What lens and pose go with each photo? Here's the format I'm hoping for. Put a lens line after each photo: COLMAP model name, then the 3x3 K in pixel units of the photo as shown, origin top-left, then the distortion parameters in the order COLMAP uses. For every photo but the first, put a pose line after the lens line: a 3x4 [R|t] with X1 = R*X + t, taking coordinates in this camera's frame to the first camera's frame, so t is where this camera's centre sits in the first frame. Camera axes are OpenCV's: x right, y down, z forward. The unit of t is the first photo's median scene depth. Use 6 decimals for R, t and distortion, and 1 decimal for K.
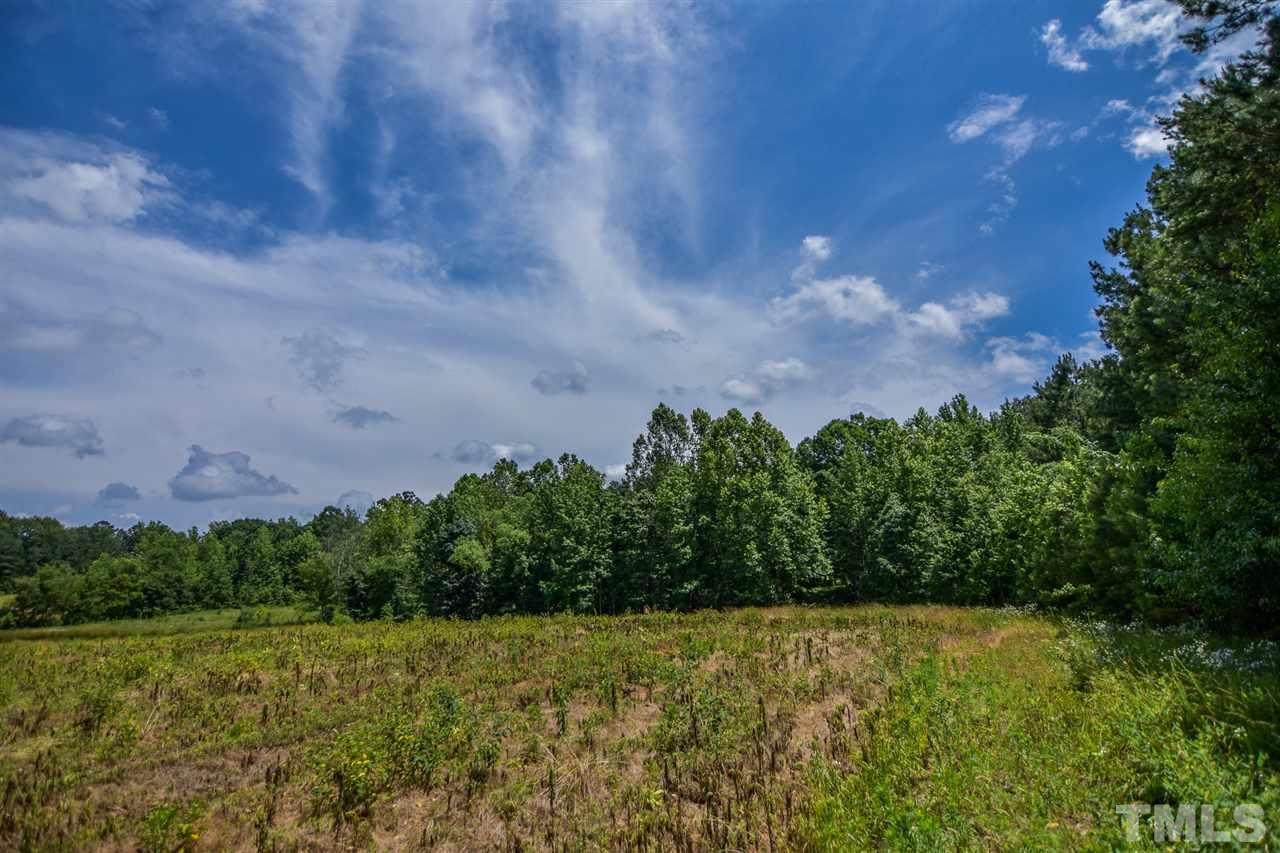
lens RADIAL K [[633.2, 0, 661.2], [0, 633.2, 427.4], [0, 0, 1]] dist [-0.035794, 0.002697]
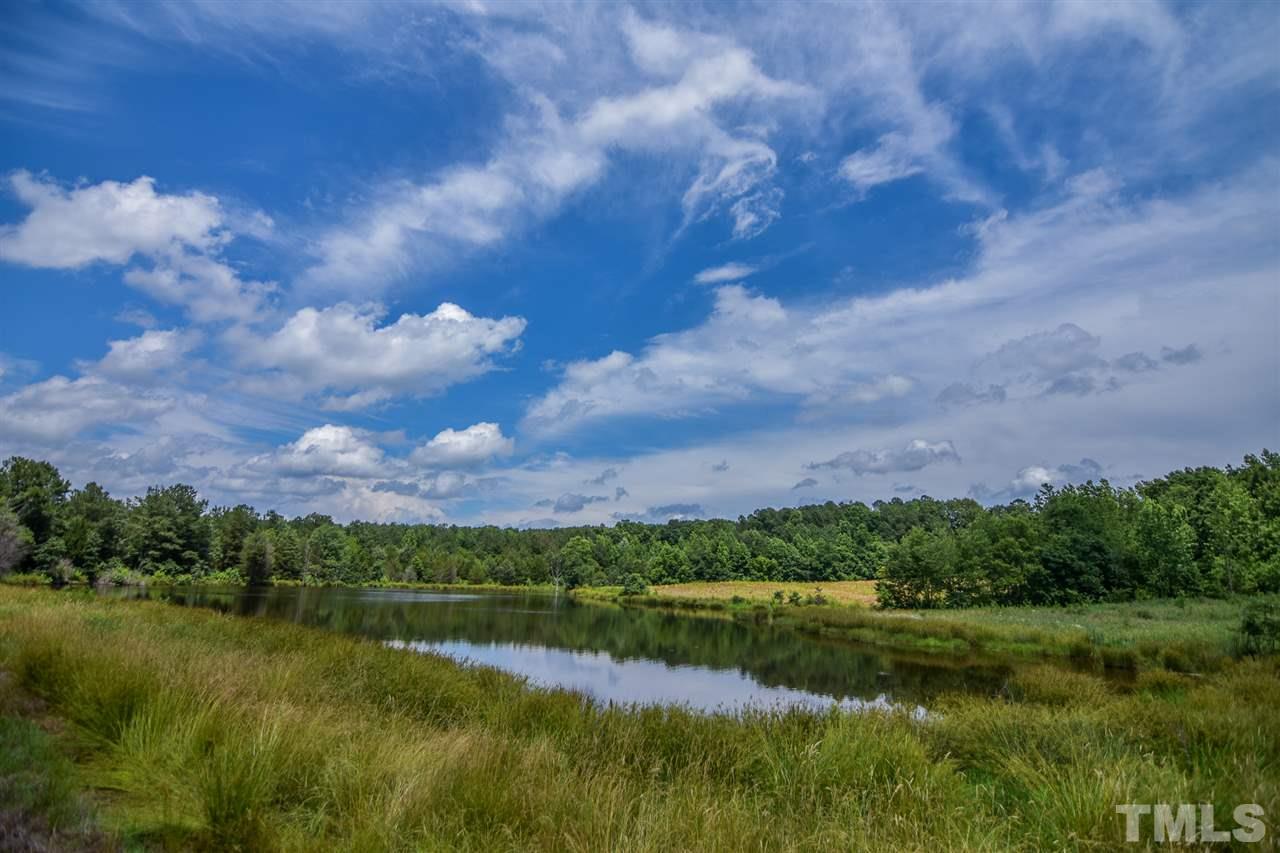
lens RADIAL K [[582.4, 0, 667.4], [0, 582.4, 427.1], [0, 0, 1]] dist [-0.016490, -0.000209]
pose [[0.246198, -0.212155, -0.945715, -0.327786], [0.205994, 0.964910, -0.162834, 0.142721], [0.947076, -0.154722, 0.281261, 0.470388]]
